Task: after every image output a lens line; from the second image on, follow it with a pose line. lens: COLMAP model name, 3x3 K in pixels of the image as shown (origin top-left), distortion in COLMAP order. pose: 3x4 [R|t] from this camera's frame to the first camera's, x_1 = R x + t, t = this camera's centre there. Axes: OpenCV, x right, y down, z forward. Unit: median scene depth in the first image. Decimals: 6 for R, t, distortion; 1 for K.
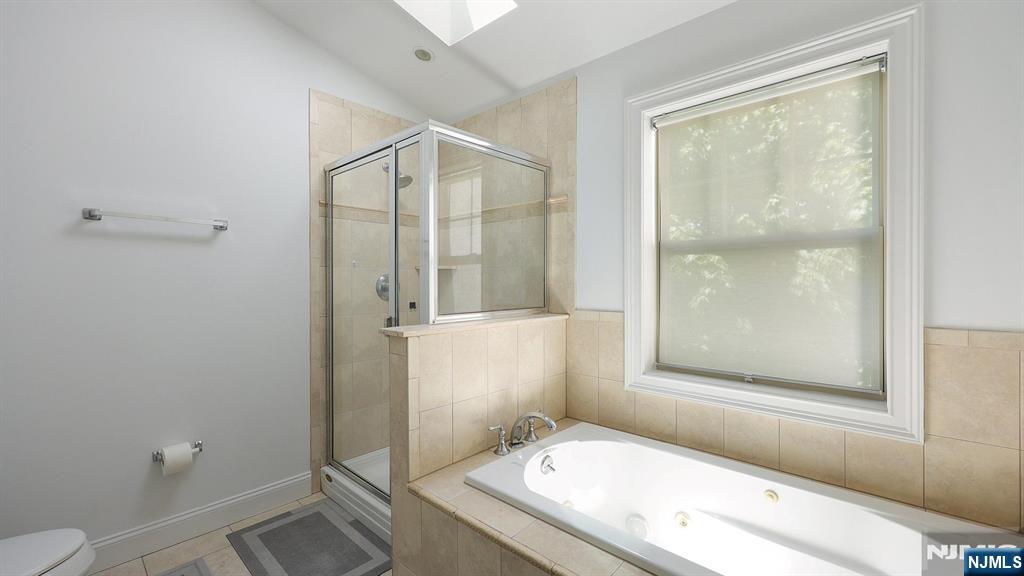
lens RADIAL K [[419.1, 0, 513.4], [0, 419.1, 285.2], [0, 0, 1]] dist [-0.001622, -0.000289]
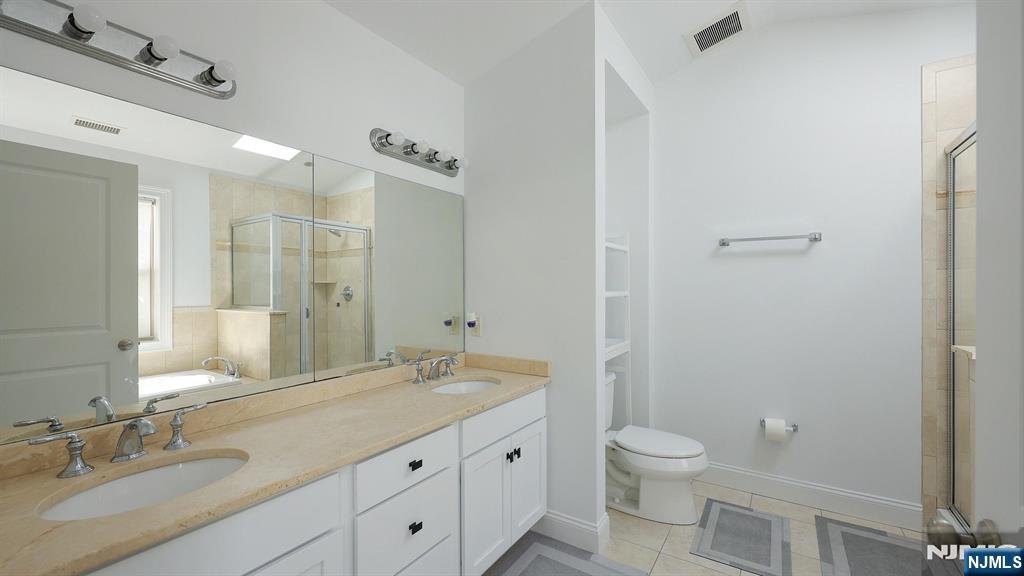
lens RADIAL K [[419.1, 0, 513.5], [0, 419.1, 289.1], [0, 0, 1]] dist [-0.001622, -0.000289]
pose [[0.158207, 0.003370, -0.987400, 0.259588], [-0.003480, 0.999990, 0.002855, -0.004471], [0.987400, 0.002984, 0.158217, 0.026389]]
